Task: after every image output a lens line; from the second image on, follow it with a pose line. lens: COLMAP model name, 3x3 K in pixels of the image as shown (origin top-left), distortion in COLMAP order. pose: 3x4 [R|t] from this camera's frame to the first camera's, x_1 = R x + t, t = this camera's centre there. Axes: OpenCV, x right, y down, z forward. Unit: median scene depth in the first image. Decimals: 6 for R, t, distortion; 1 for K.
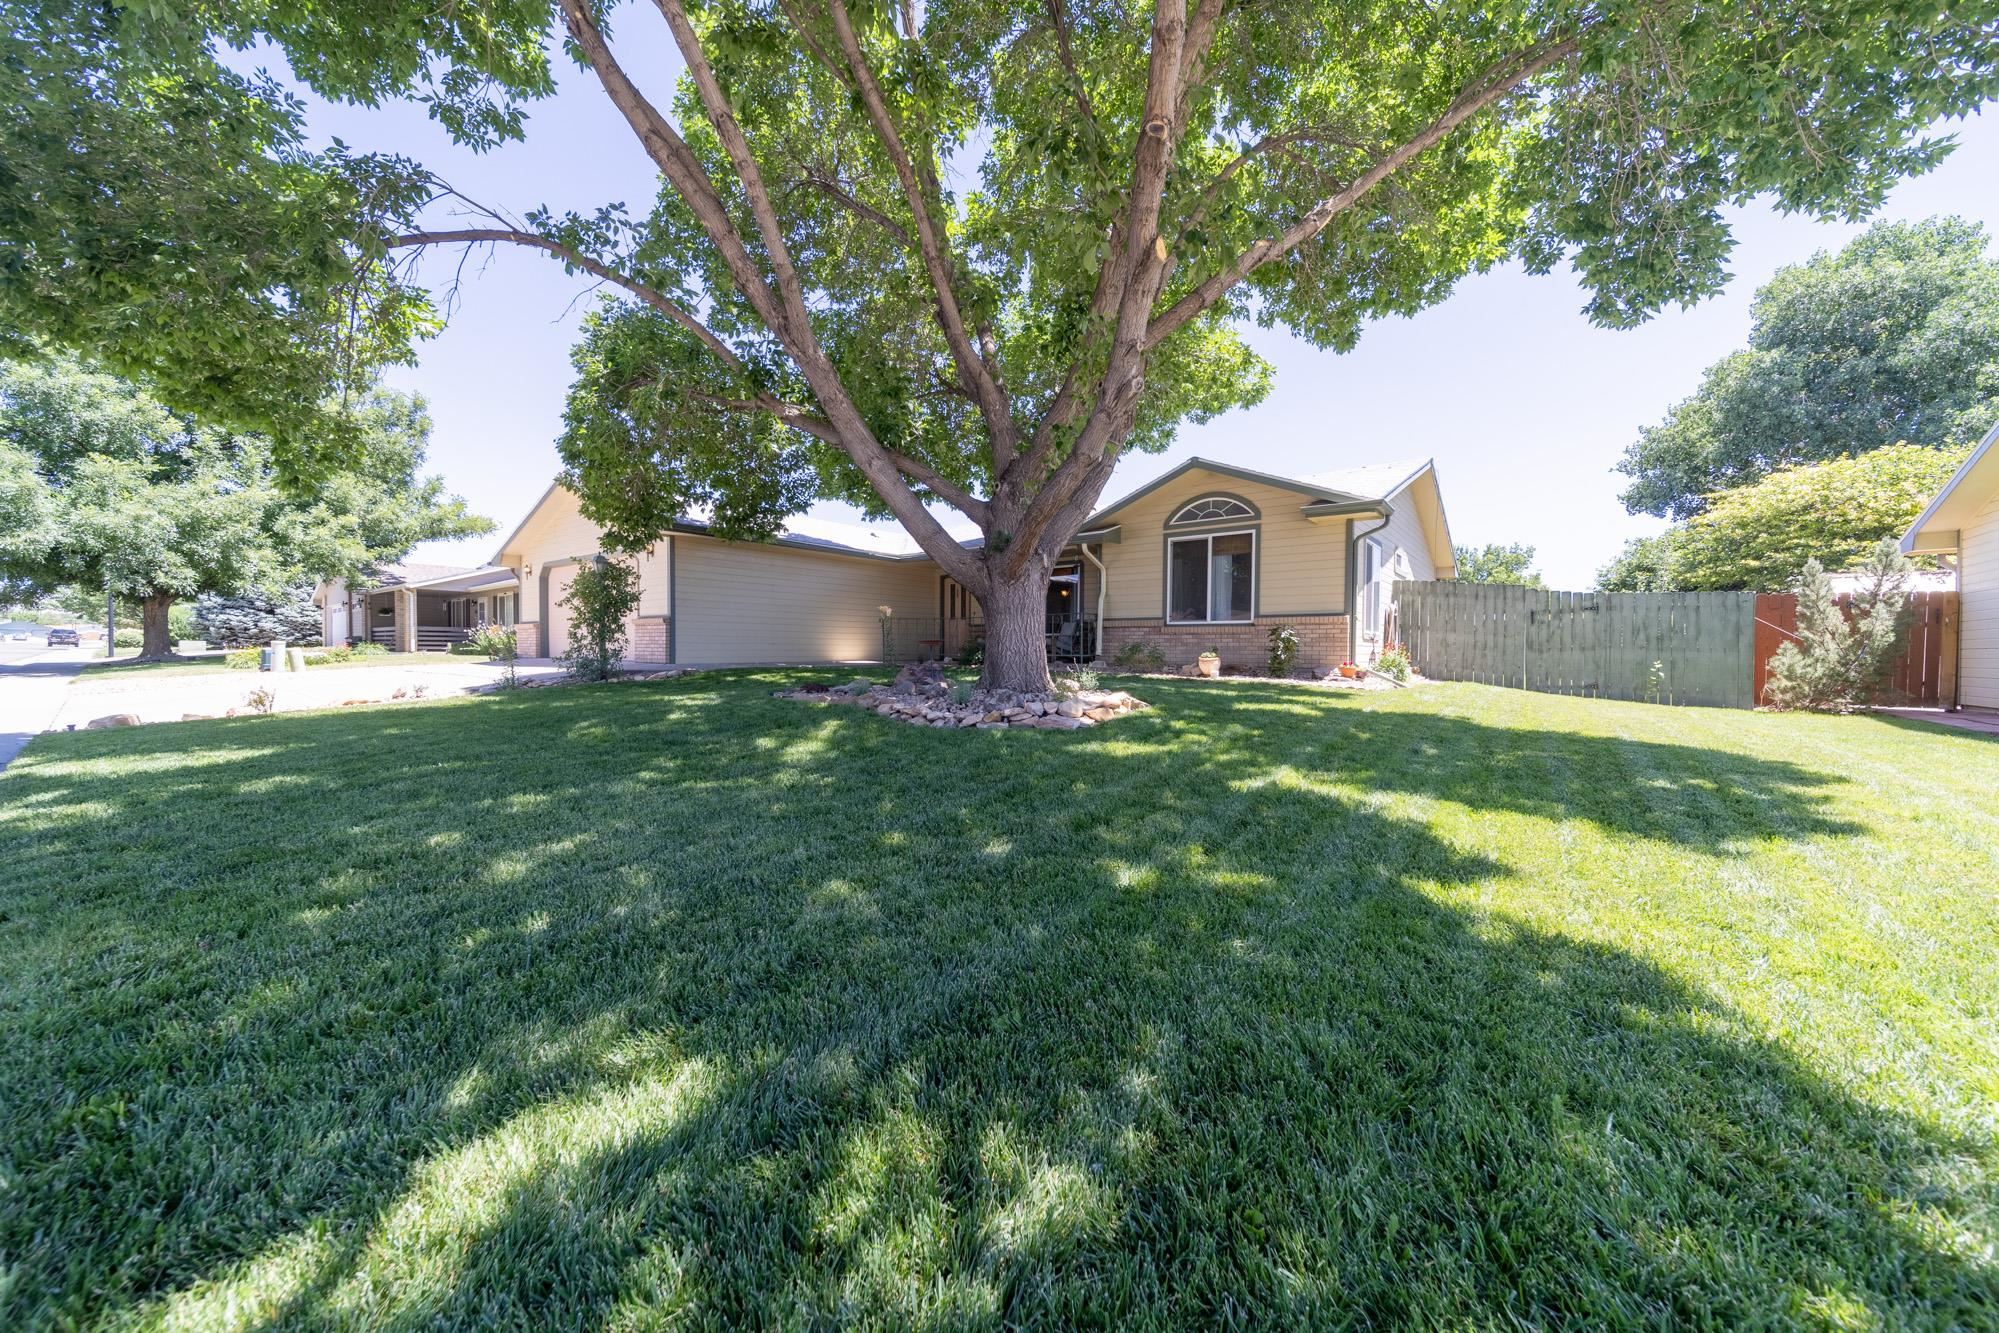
lens RADIAL K [[719.6, 0, 1005.6], [0, 719.6, 659.4], [0, 0, 1]] dist [-0.000803, -0.000034]
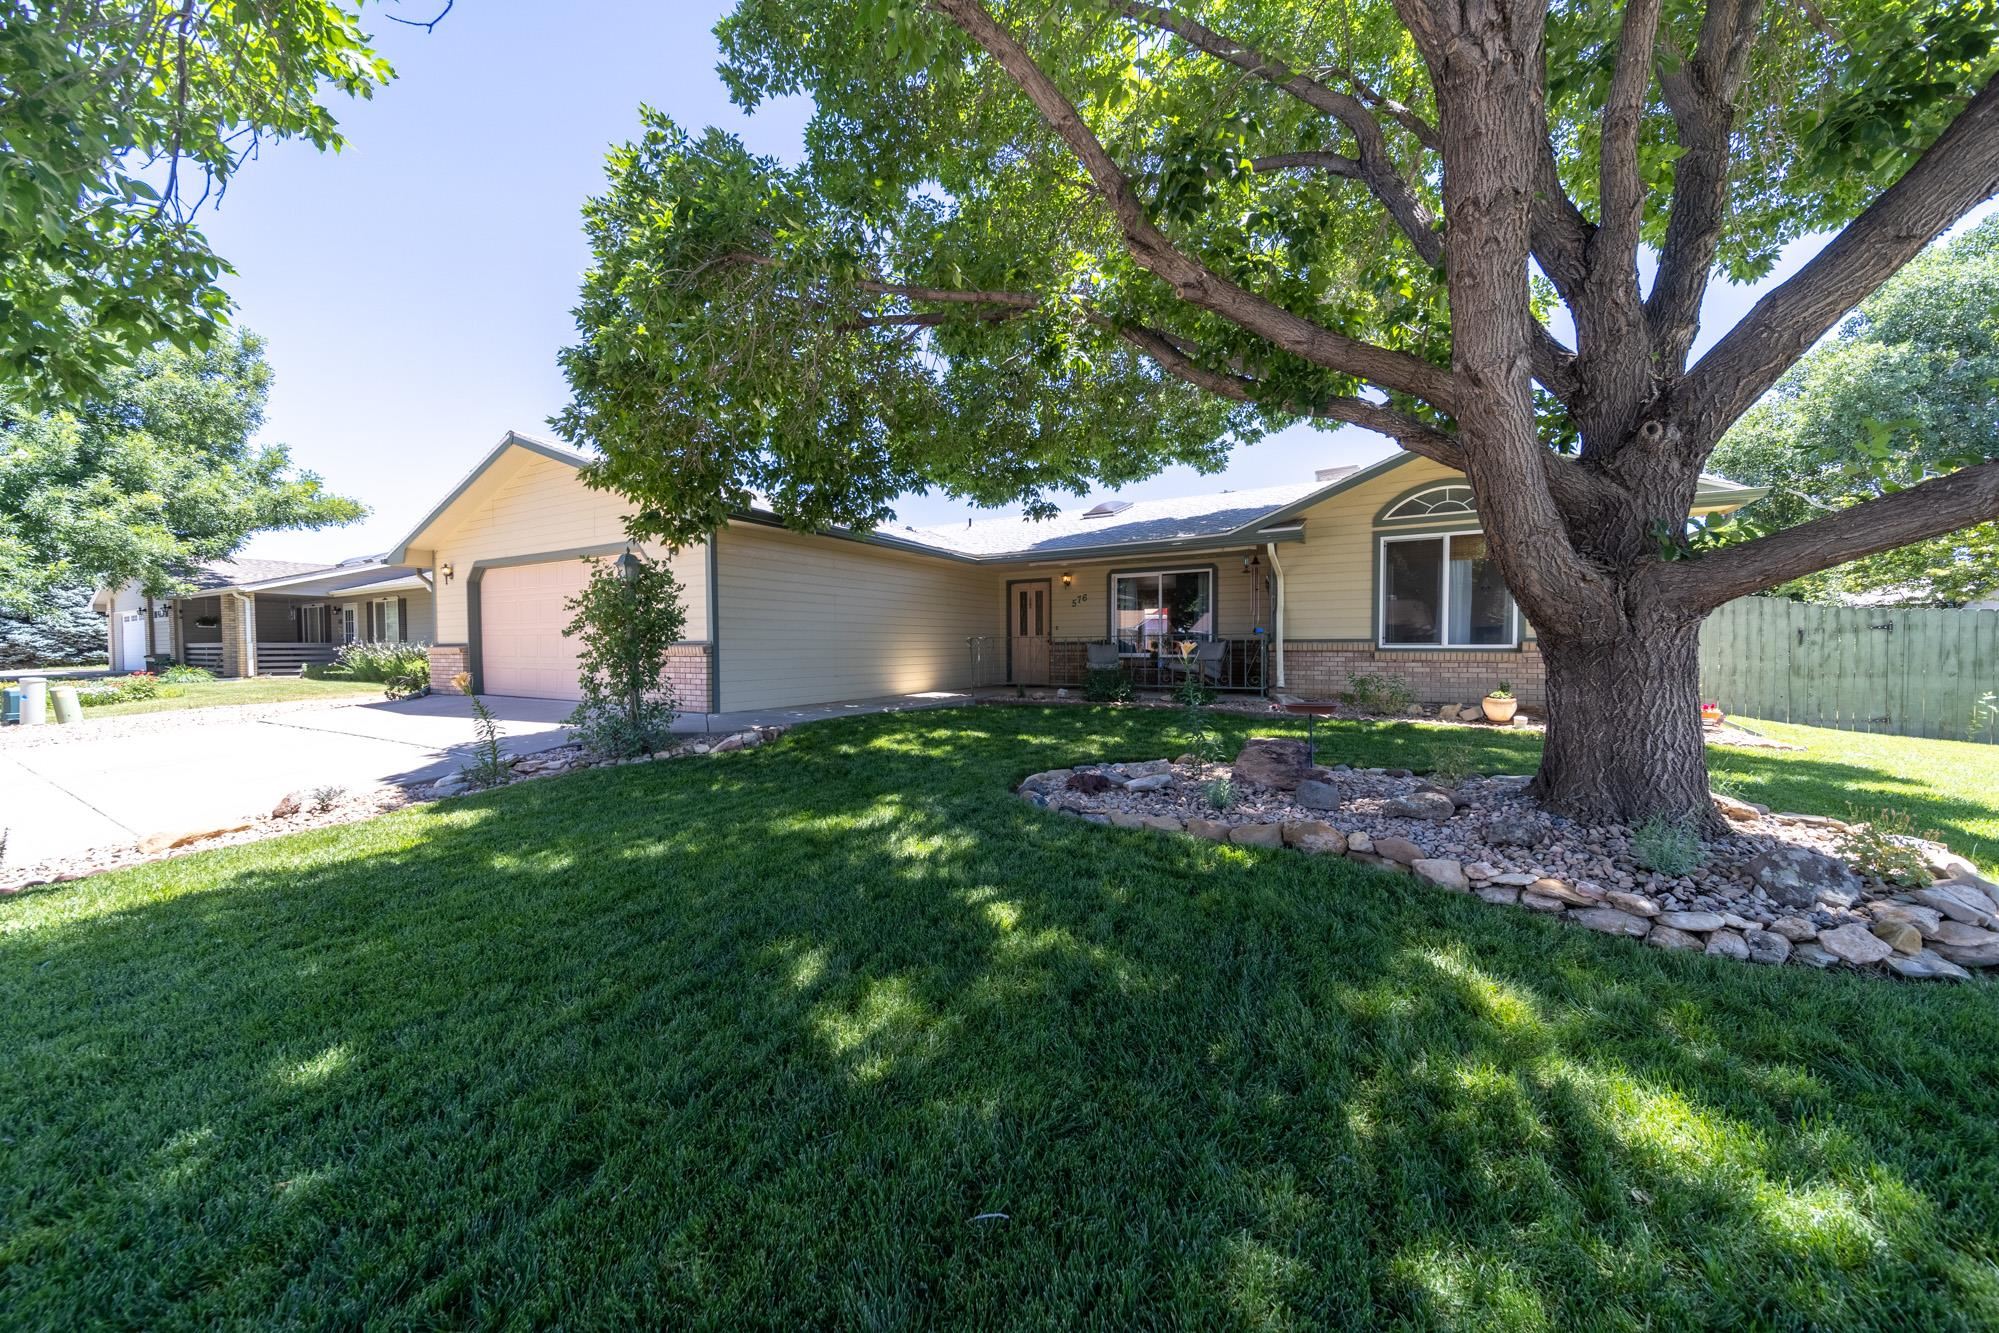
lens RADIAL K [[702.0, 0, 996.9], [0, 702.0, 666.9], [0, 0, 1]] dist [0.001429, 0.000124]
pose [[0.989933, -0.013780, 0.140862, -0.186152], [0.011670, 0.999807, 0.015798, -0.028674], [-0.141053, -0.013995, 0.989903, 0.193902]]
